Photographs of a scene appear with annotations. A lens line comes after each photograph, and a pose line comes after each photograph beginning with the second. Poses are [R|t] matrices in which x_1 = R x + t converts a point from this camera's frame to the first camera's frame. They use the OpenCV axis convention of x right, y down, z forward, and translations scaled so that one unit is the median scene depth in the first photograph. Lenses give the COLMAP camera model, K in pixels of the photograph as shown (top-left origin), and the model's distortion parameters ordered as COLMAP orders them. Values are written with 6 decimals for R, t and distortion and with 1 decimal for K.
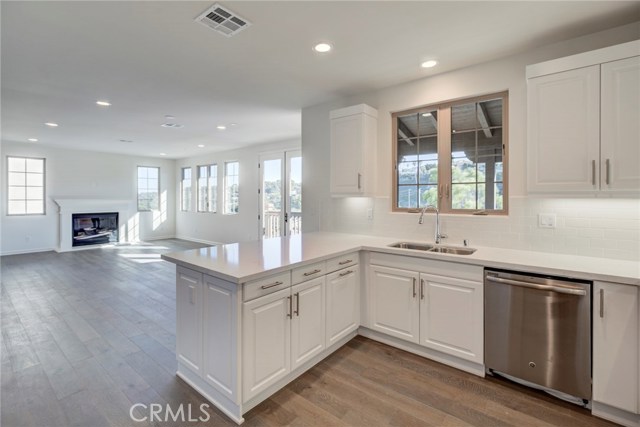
lens RADIAL K [[285.2, 0, 321.8], [0, 285.2, 199.0], [0, 0, 1]] dist [-0.001516, -0.000132]
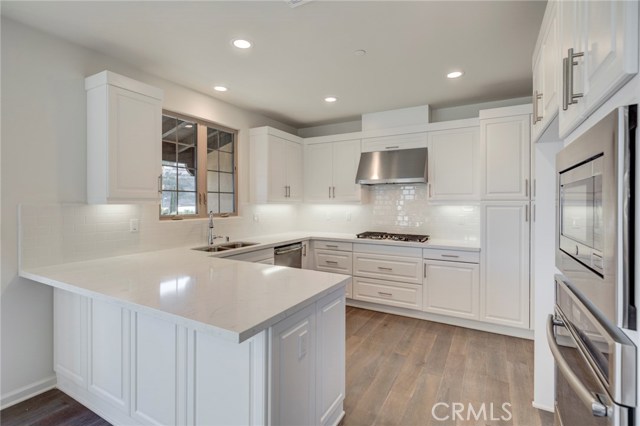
lens RADIAL K [[308.7, 0, 320.6], [0, 308.7, 202.1], [0, 0, 1]] dist [0.000456, -0.000009]
pose [[-0.165171, -0.000954, 0.986264, -0.966171], [0.002936, 0.999995, 0.001459, -0.014356], [-0.986260, 0.003137, -0.165168, 0.837485]]
